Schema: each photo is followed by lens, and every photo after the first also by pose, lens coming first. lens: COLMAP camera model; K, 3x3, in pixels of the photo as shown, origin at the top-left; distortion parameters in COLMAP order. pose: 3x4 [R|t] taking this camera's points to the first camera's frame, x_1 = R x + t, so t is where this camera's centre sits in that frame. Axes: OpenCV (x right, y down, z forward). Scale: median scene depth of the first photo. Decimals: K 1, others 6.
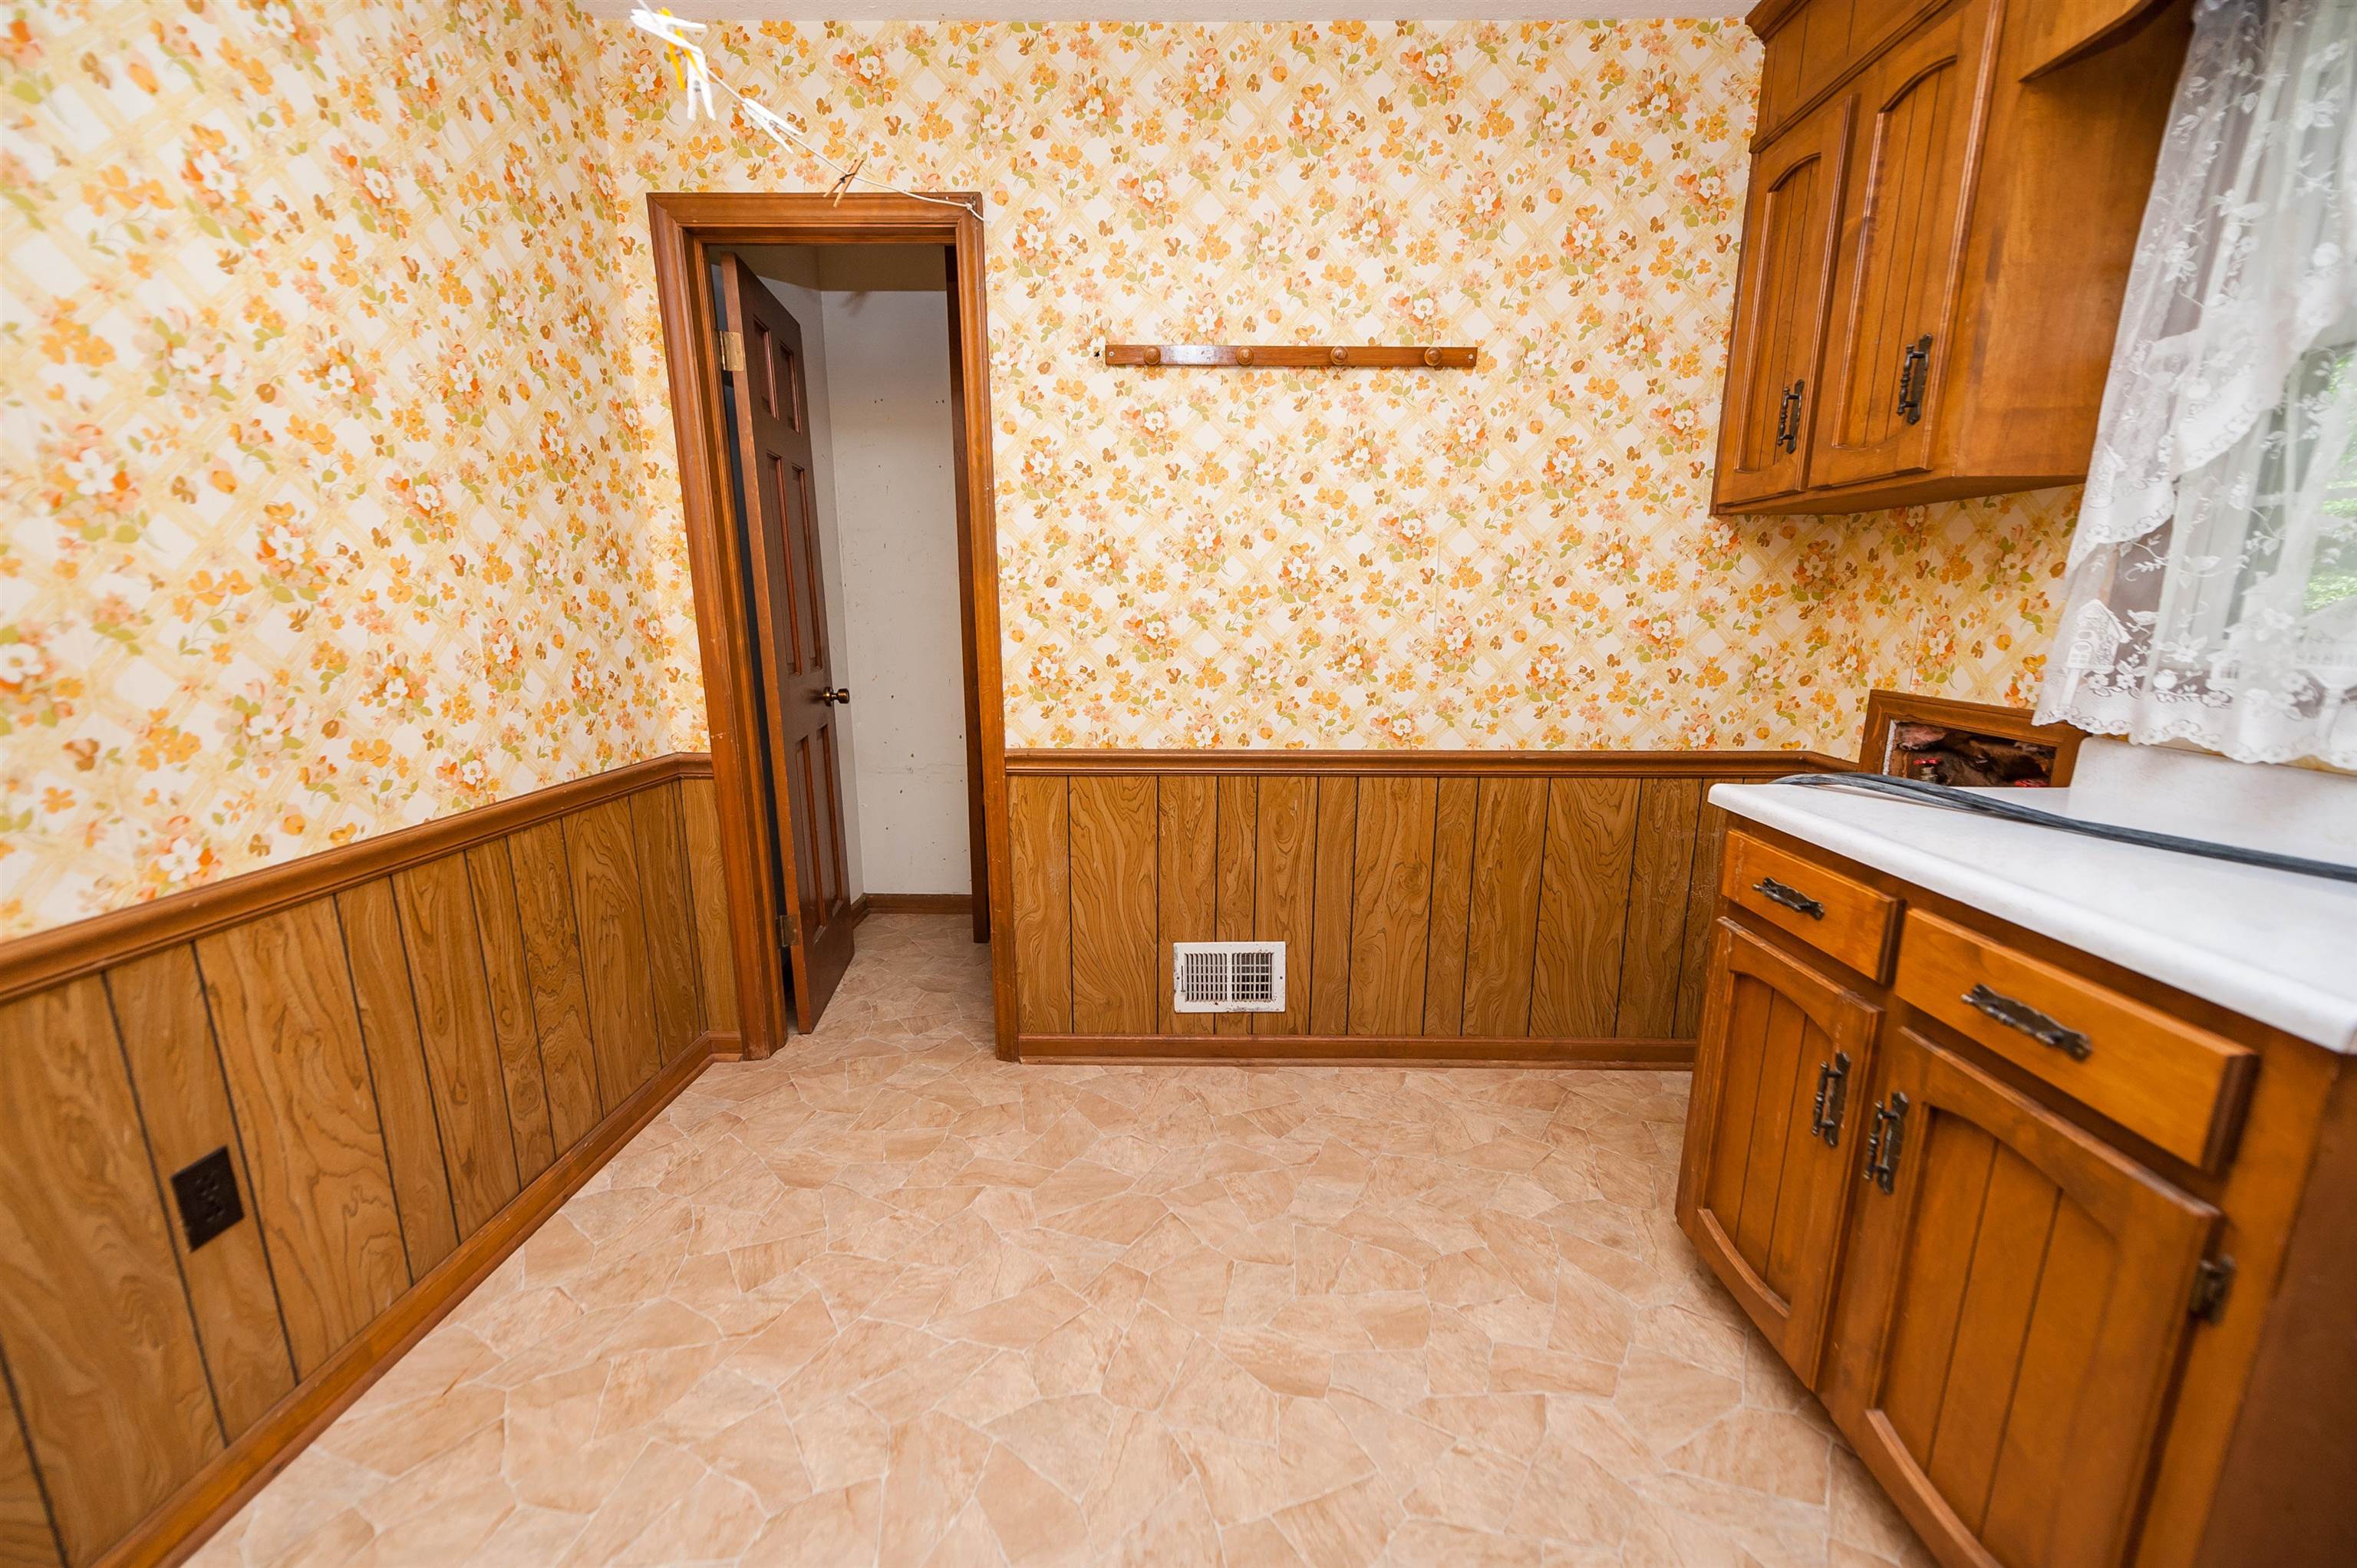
lens RADIAL K [[918.1, 0, 1183.3], [0, 918.1, 794.1], [0, 0, 1]] dist [0.015352, -0.007396]
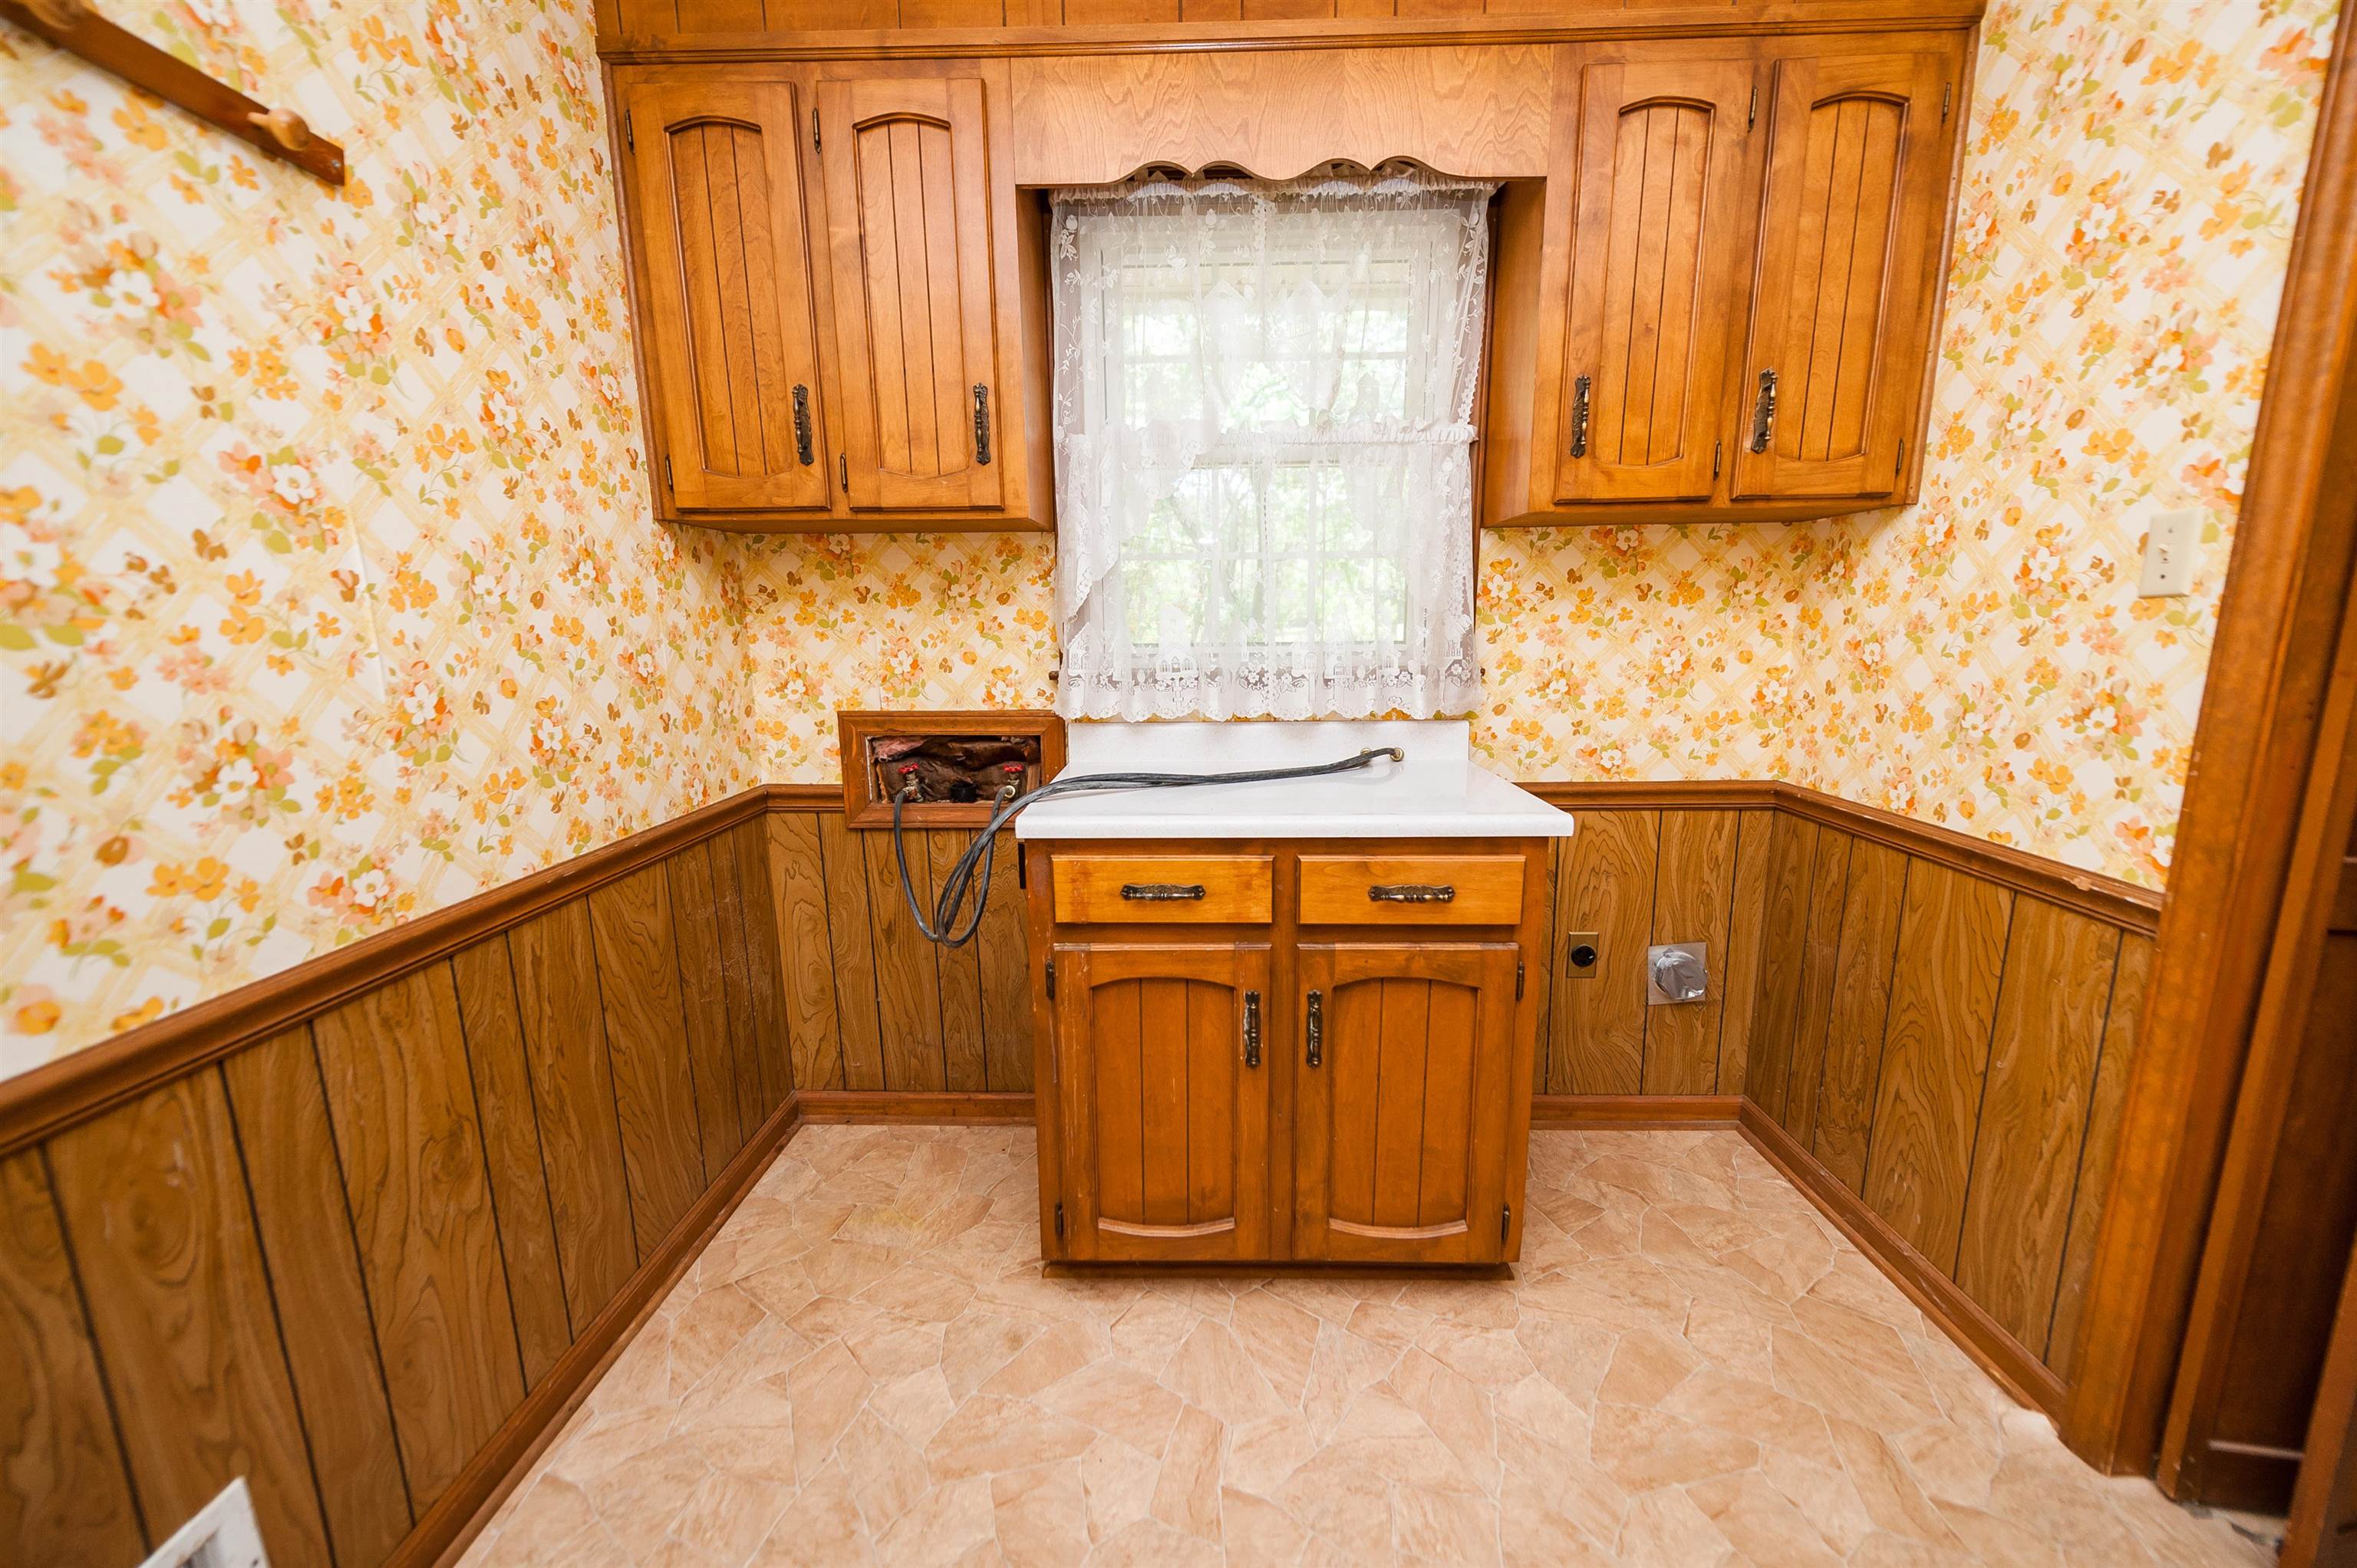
lens RADIAL K [[918.1, 0, 1183.3], [0, 918.1, 794.1], [0, 0, 1]] dist [0.015352, -0.007396]
pose [[0.004753, -0.194643, 0.980863, -0.259179], [0.214459, 0.958250, 0.189117, -0.132074], [-0.976721, 0.209456, 0.046297, 0.583582]]
